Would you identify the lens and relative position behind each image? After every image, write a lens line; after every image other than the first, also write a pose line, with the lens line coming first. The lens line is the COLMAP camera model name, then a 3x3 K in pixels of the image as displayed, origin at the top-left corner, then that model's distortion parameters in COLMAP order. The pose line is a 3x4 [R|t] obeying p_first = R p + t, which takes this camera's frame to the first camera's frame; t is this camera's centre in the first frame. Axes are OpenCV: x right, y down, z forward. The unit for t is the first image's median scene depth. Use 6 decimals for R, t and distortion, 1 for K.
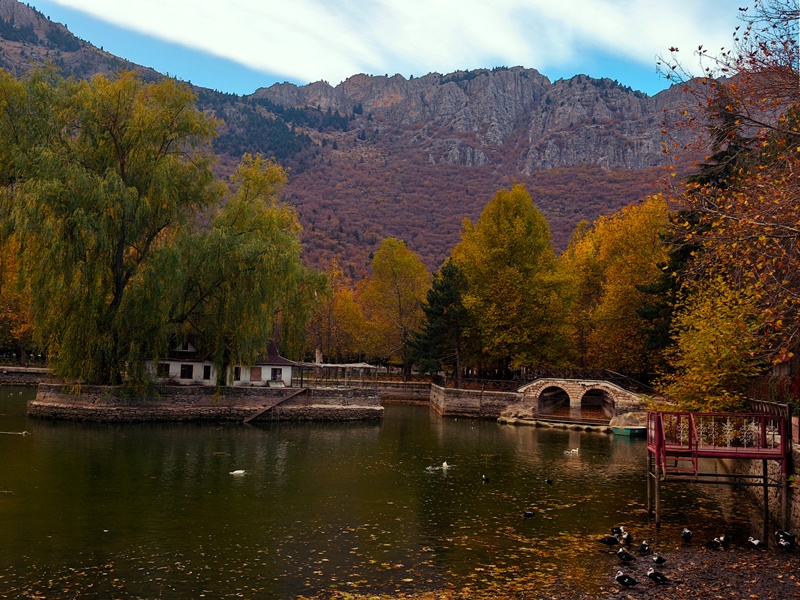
lens RADIAL K [[804.0, 0, 377.1], [0, 804.0, 305.6], [0, 0, 1]] dist [0.024468, 0.000000]
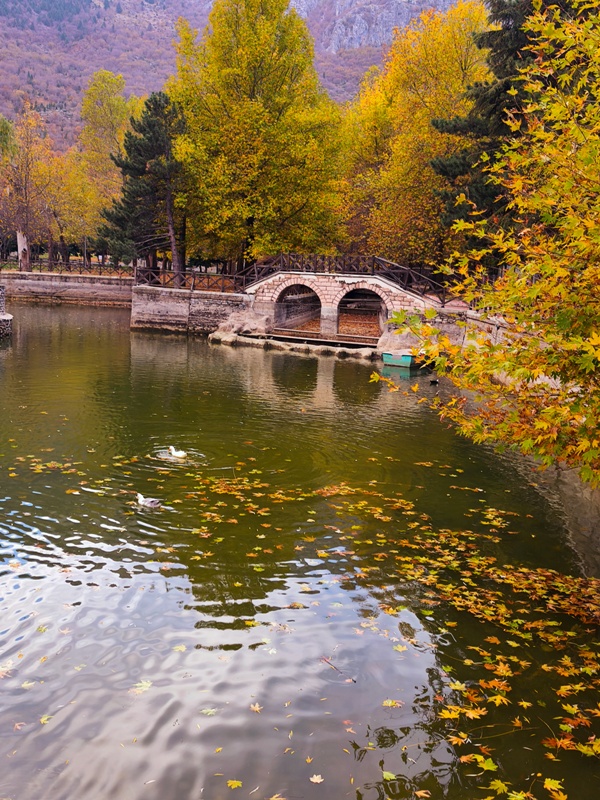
lens RADIAL K [[804.0, 0, 299.9], [0, 804.0, 394.3], [0, 0, 1]] dist [0.024468, 0.000000]
pose [[0.989192, -0.011636, 0.146163, 0.108243], [-0.022647, 0.972760, 0.230707, 0.032961], [-0.144866, -0.231523, 0.961983, 0.315567]]
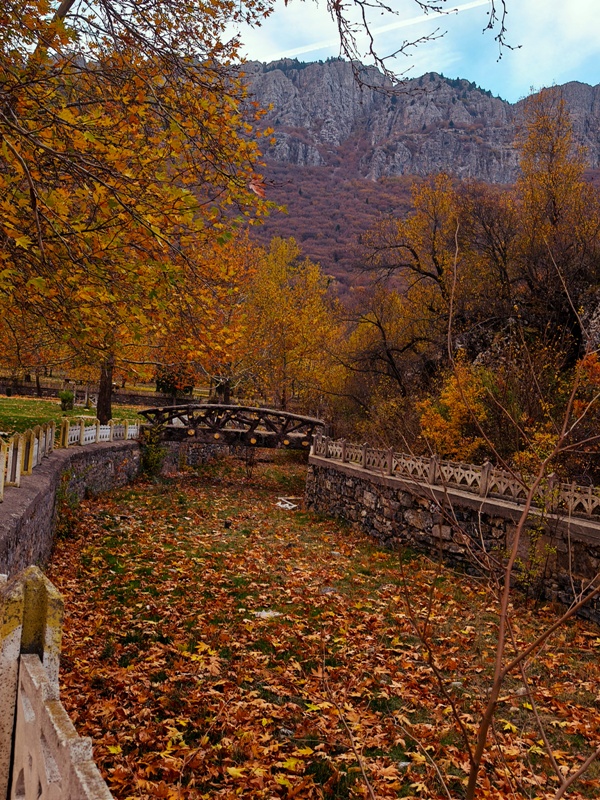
lens RADIAL K [[804.0, 0, 299.3], [0, 804.0, 396.7], [0, 0, 1]] dist [0.024468, 0.000000]
pose [[0.985904, 0.040334, 0.162375, -0.077495], [-0.049778, 0.997271, 0.054515, 0.119751], [-0.159733, -0.061830, 0.985222, 1.951209]]
